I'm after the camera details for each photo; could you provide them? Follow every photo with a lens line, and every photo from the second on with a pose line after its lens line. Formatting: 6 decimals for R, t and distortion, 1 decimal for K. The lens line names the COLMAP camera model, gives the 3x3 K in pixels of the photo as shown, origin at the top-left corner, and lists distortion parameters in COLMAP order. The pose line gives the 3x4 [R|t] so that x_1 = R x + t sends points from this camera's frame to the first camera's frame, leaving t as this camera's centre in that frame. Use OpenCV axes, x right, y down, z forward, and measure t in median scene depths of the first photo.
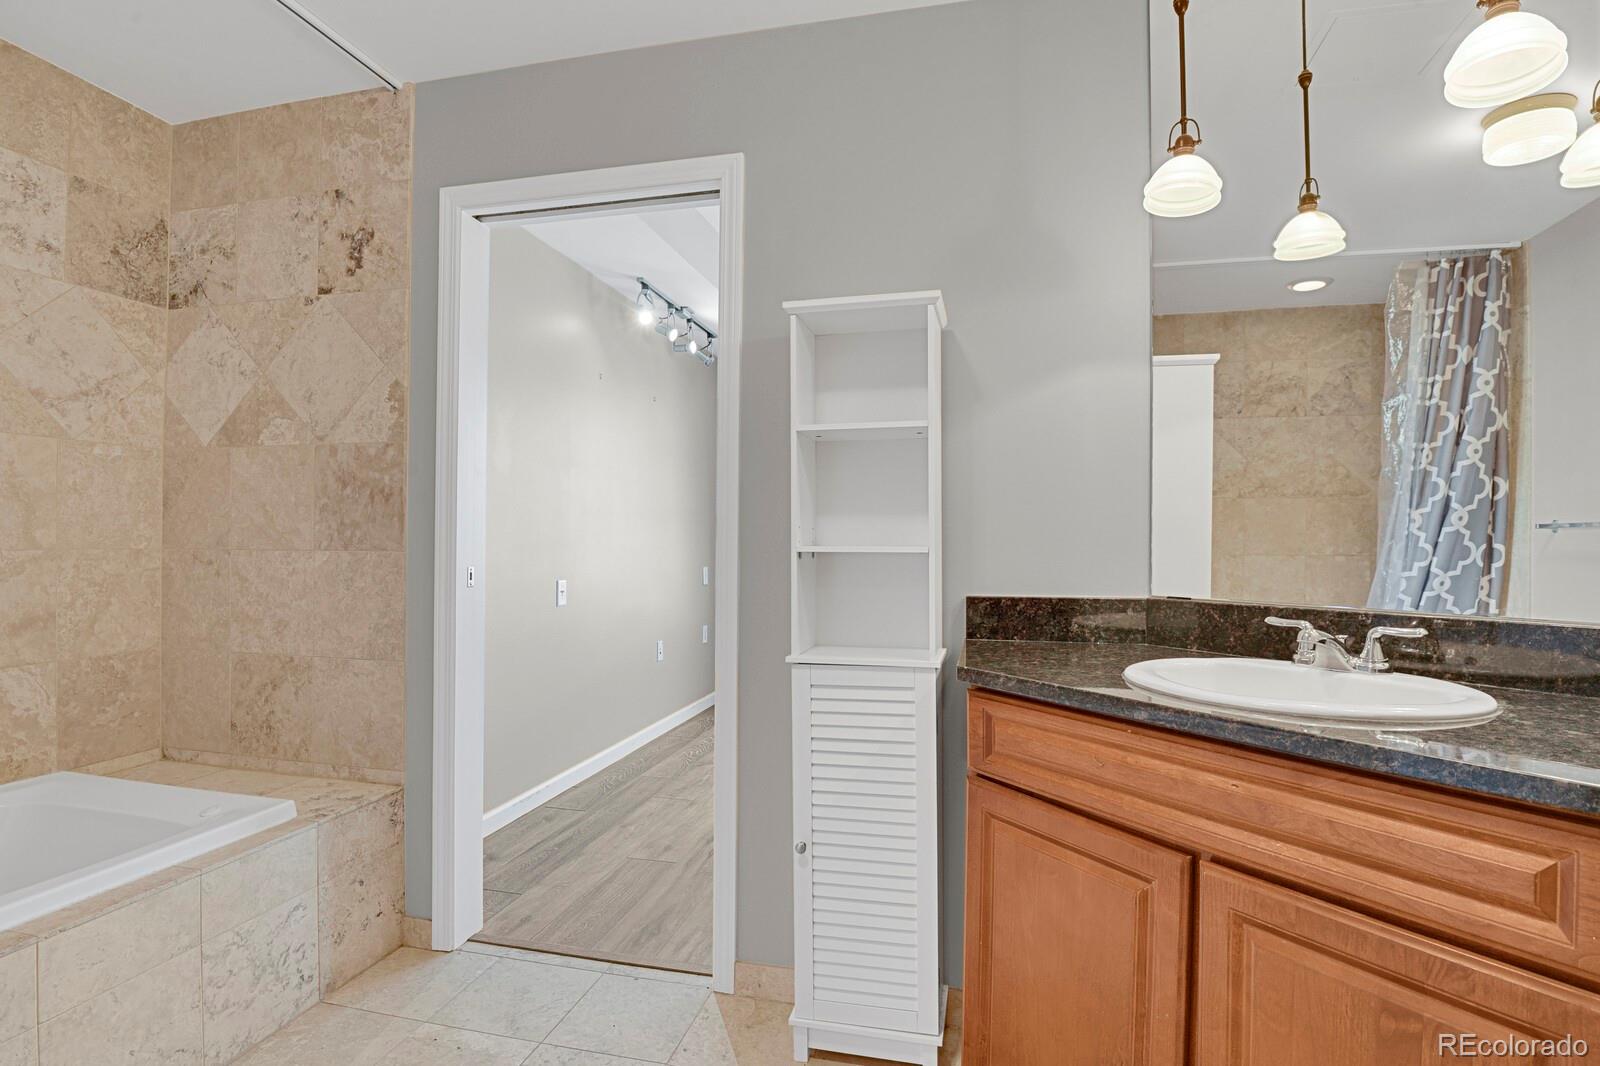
lens RADIAL K [[779.5, 0, 804.7], [0, 779.5, 537.0], [0, 0, 1]] dist [-0.025191, -0.004431]
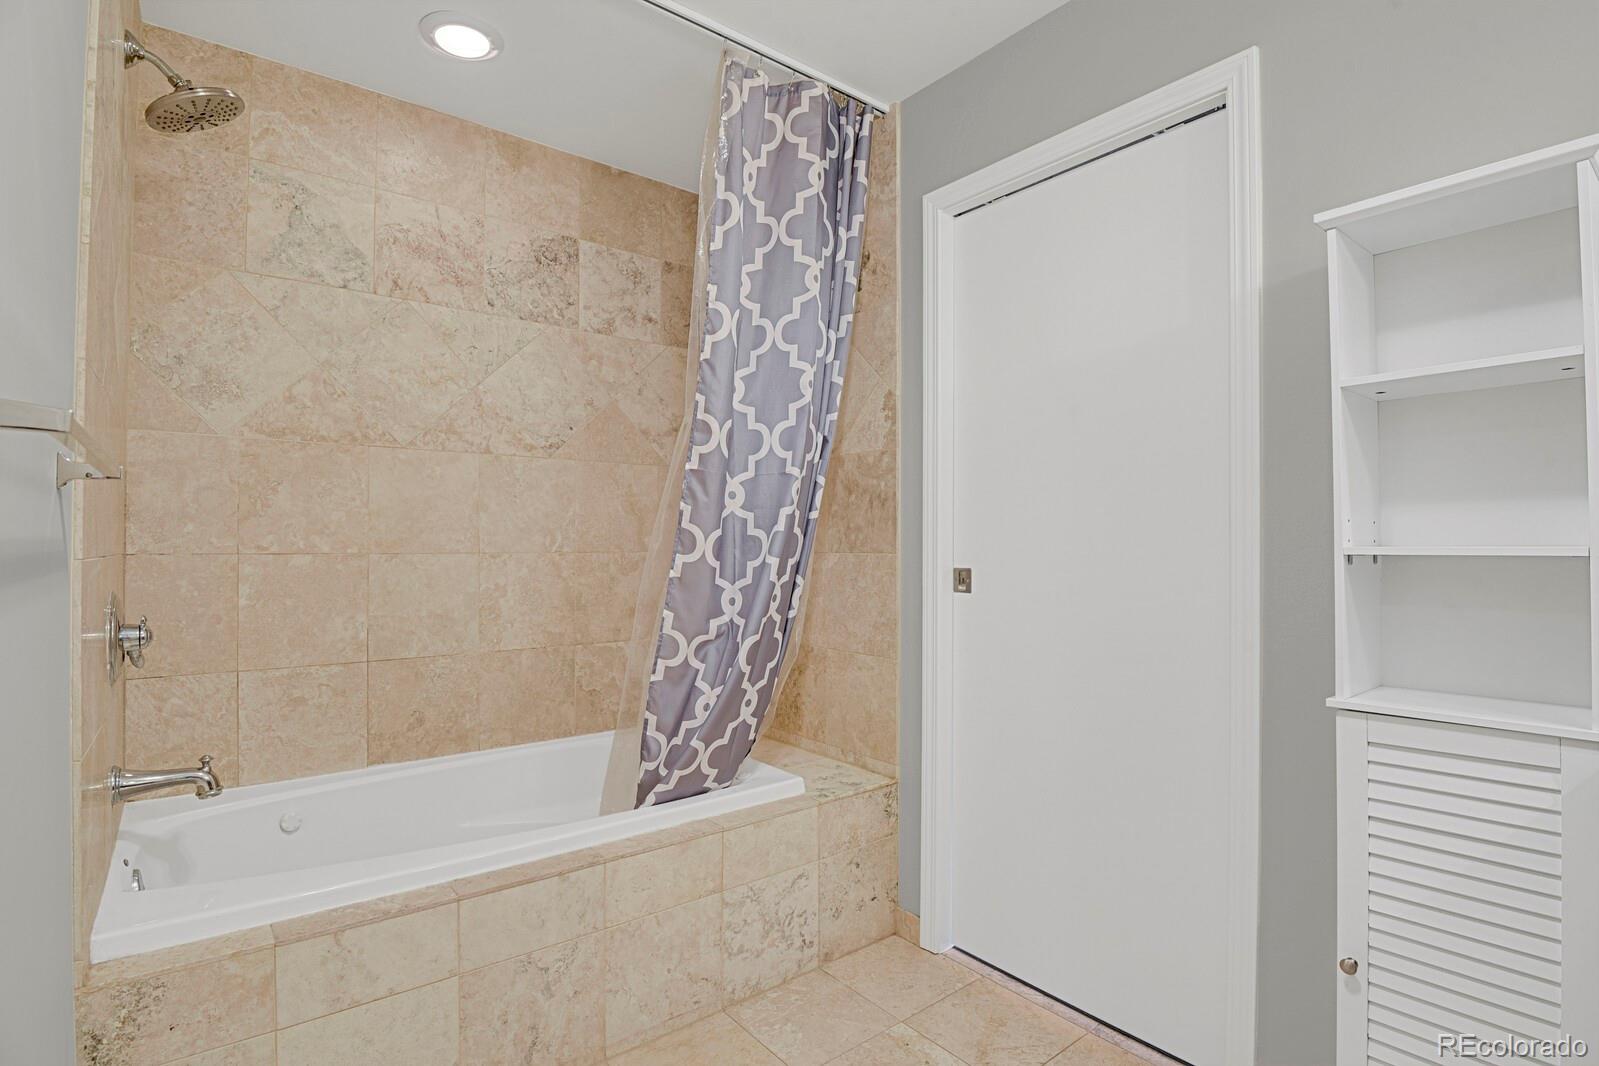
lens RADIAL K [[779.0, 0, 801.3], [0, 779.0, 538.4], [0, 0, 1]] dist [-0.025191, -0.004431]
pose [[0.789496, -0.009740, -0.613678, 0.023867], [0.007745, 0.999953, -0.005907, 0.003583], [0.613707, -0.000090, 0.789534, 0.104285]]
